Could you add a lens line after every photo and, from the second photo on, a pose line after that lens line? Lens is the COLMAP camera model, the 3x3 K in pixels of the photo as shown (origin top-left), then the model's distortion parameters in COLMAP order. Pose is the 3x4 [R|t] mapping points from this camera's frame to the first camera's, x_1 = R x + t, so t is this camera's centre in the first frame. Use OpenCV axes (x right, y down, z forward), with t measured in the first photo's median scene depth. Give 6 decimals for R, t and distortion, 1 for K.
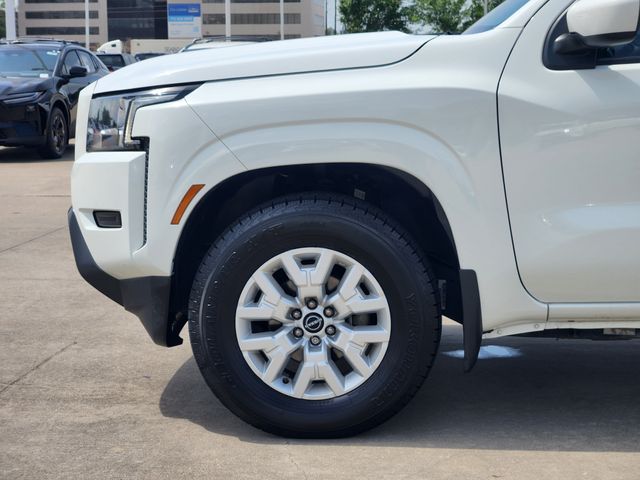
lens RADIAL K [[1193.0, 0, 319.2], [0, 1193.0, 239.2], [0, 0, 1]] dist [-0.010947, 0.000000]
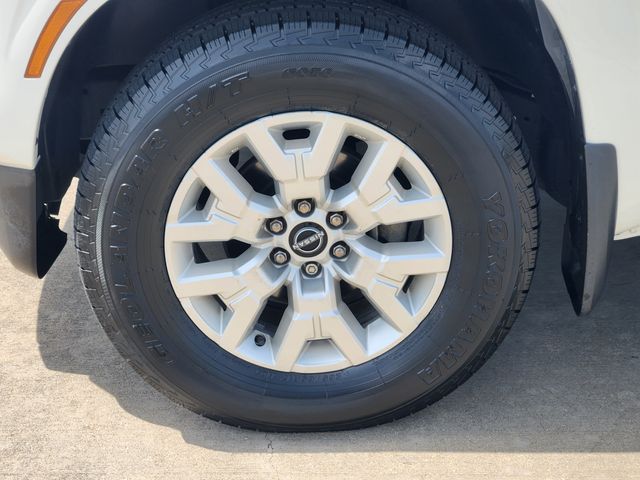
lens RADIAL K [[1193.0, 0, 324.3], [0, 1193.0, 215.6], [0, 0, 1]] dist [-0.010947, 0.000000]
pose [[0.994675, -0.048373, 0.091008, -0.047008], [0.016719, 0.947051, 0.320649, -0.116515], [-0.101700, -0.317419, 0.942816, 0.489999]]
